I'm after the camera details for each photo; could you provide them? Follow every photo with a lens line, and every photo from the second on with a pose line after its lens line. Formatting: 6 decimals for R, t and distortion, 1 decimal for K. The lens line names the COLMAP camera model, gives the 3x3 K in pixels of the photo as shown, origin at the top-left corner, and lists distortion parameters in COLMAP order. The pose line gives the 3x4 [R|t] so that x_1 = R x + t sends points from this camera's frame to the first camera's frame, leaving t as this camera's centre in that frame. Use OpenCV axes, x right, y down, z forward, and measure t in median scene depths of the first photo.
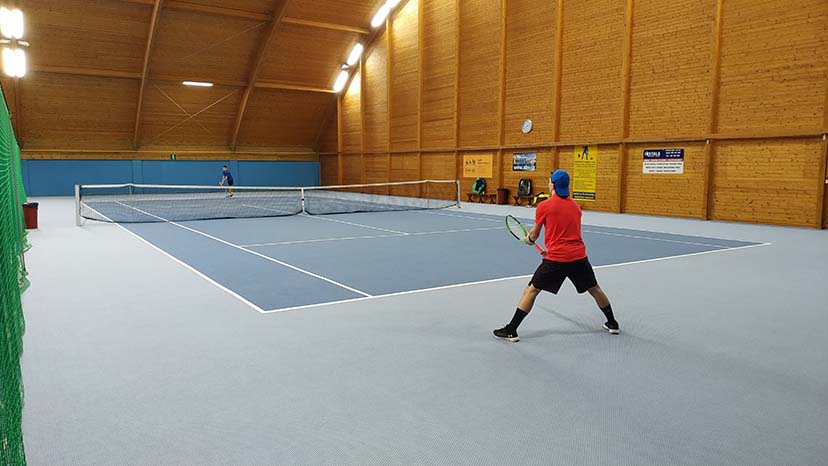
lens RADIAL K [[602.2, 0, 409.1], [0, 602.2, 233.7], [0, 0, 1]] dist [0.018807, -0.035002]
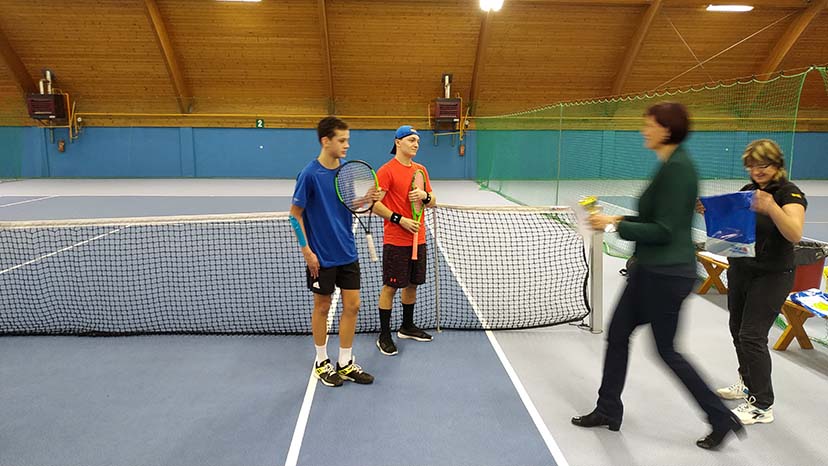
lens RADIAL K [[602.2, 0, 412.7], [0, 602.2, 233.4], [0, 0, 1]] dist [0.018807, -0.035002]
pose [[0.871082, 0.080596, -0.484479, -6.593743], [-0.059062, 0.996475, 0.059577, -0.685201], [0.487573, -0.023282, 0.872772, 6.004655]]
